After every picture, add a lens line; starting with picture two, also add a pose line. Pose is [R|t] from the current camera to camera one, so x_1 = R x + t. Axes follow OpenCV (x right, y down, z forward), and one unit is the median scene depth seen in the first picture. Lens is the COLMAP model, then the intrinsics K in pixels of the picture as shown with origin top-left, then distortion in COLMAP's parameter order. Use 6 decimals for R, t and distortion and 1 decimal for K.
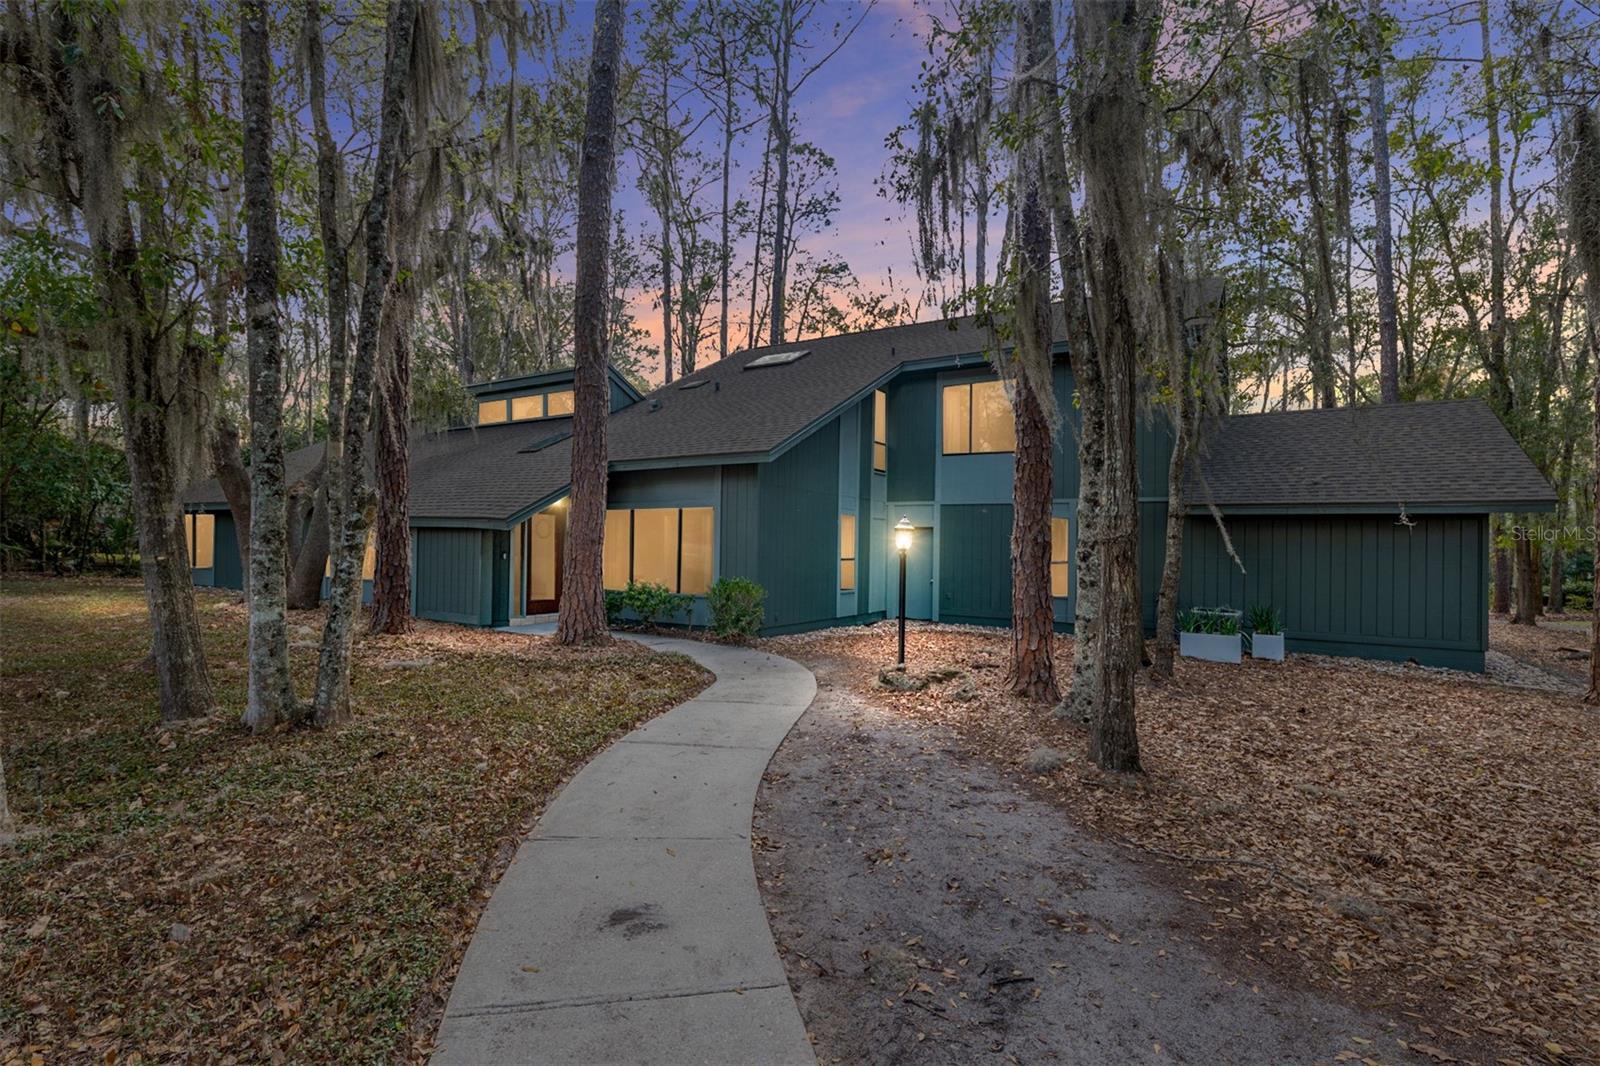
lens RADIAL K [[738.1, 0, 799.3], [0, 738.1, 523.2], [0, 0, 1]] dist [-0.000328, 0.000464]
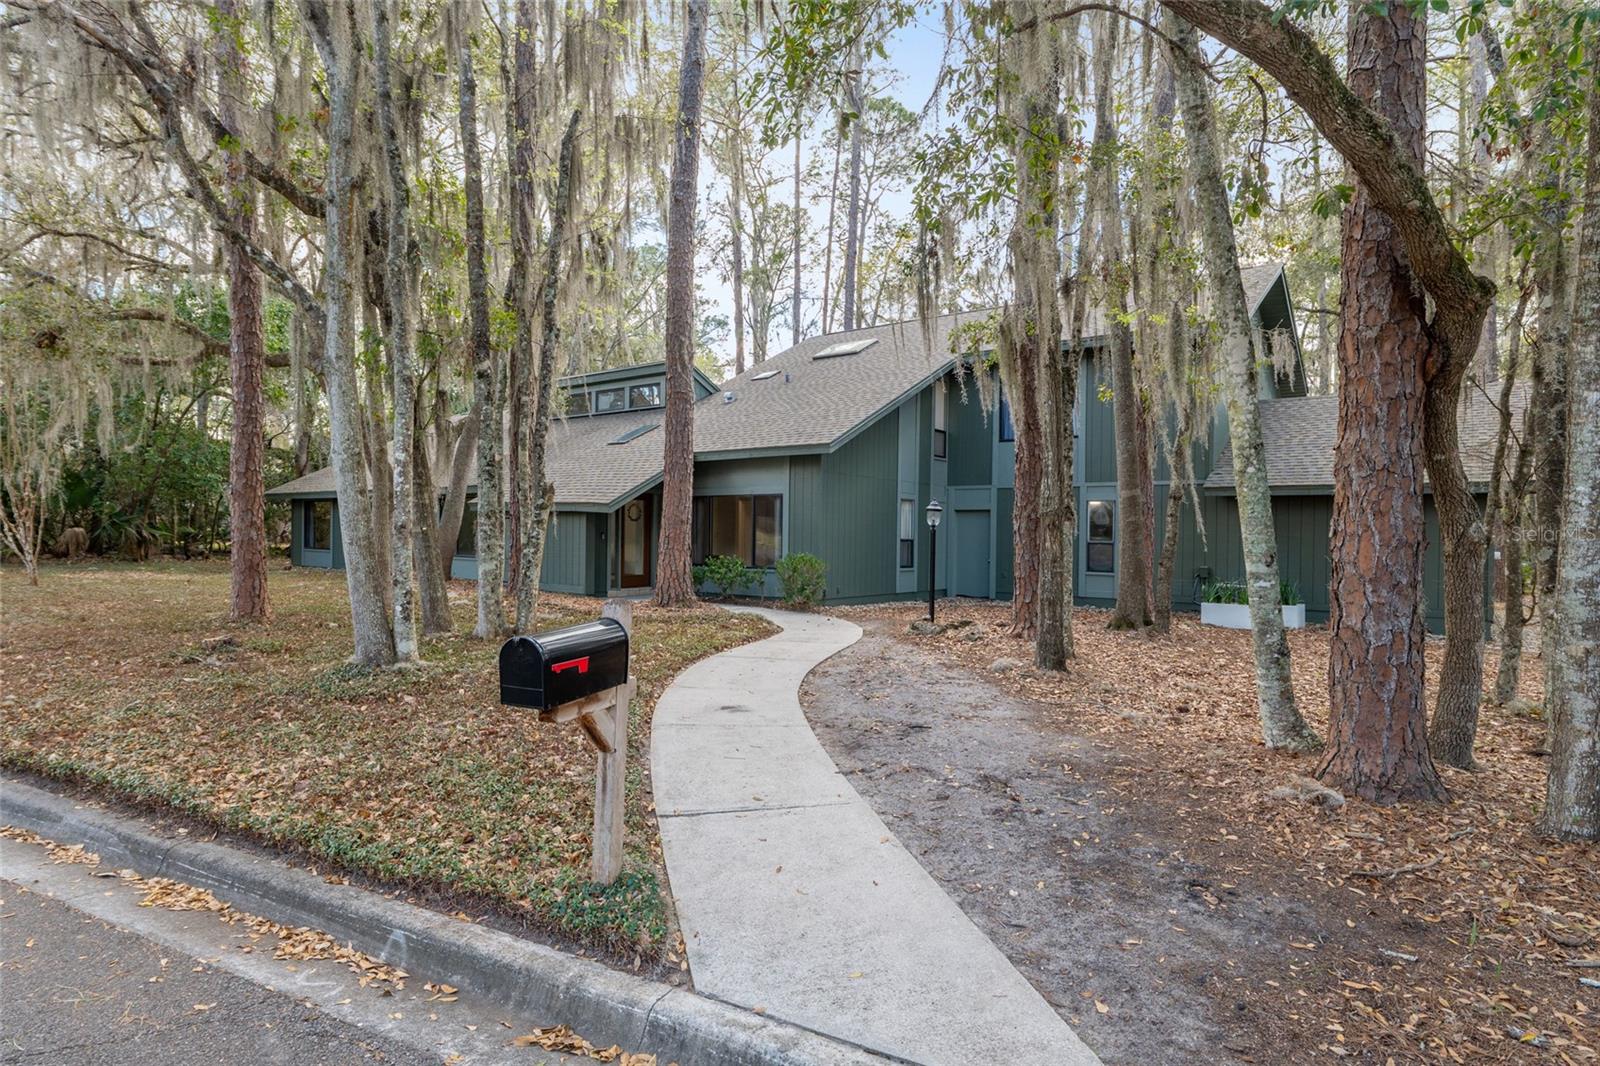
lens RADIAL K [[874.7, 0, 803.7], [0, 874.7, 528.9], [0, 0, 1]] dist [0.007779, 0.000201]
pose [[0.994934, -0.002887, -0.100492, 0.020320], [0.005096, 0.999751, 0.021737, 0.002186], [0.100404, -0.022139, 0.994700, -0.133647]]
